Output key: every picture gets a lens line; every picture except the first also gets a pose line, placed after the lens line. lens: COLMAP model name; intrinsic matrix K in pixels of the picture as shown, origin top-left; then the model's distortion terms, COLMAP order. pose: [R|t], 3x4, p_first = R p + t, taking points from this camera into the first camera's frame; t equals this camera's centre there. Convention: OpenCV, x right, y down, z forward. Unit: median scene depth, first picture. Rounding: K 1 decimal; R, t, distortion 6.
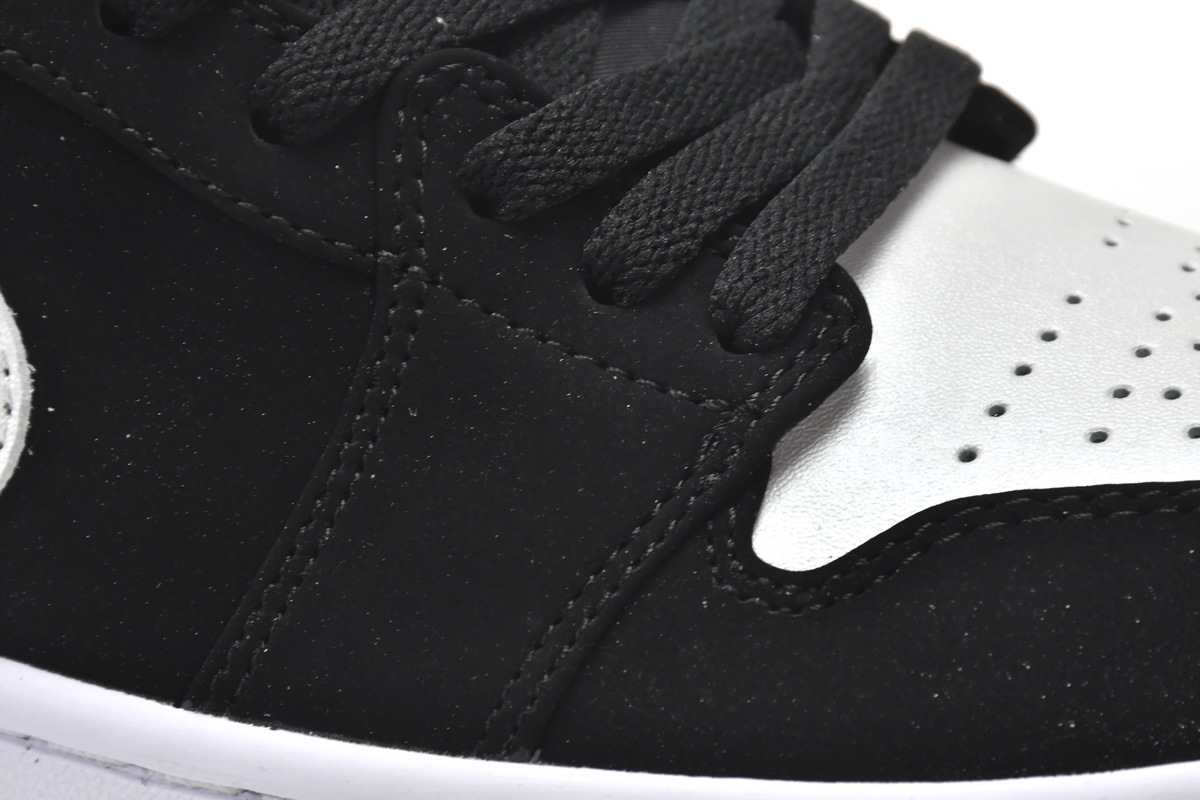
lens RADIAL K [[5928.4, 0, 599.7], [0, 5928.4, 404.5], [0, 0, 1]] dist [0.113558, 0.000000]
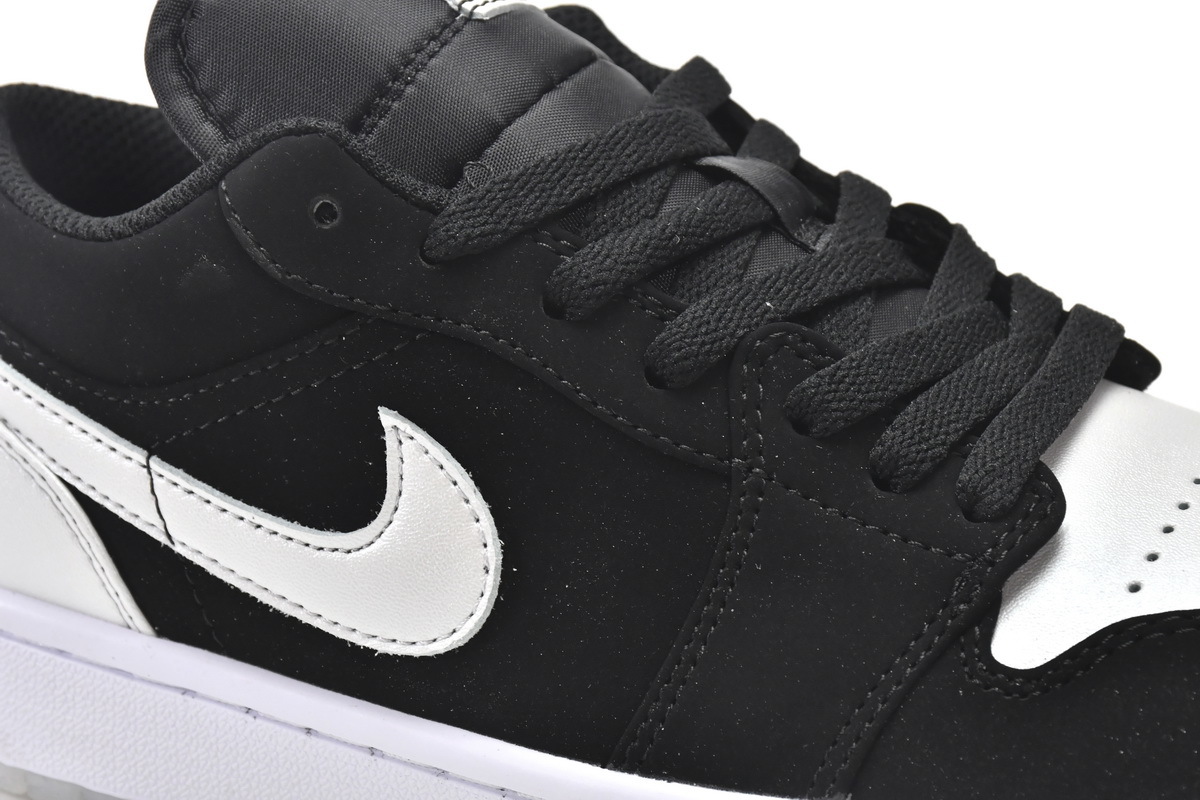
lens RADIAL K [[3401.8, 0, 599.6], [0, 3401.8, 398.5], [0, 0, 1]] dist [0.018341, 0.000000]
pose [[0.998484, -0.023548, -0.049759, -0.027635], [0.021266, 0.998719, -0.045904, -0.002475], [0.050776, 0.044777, 0.997706, 0.143509]]
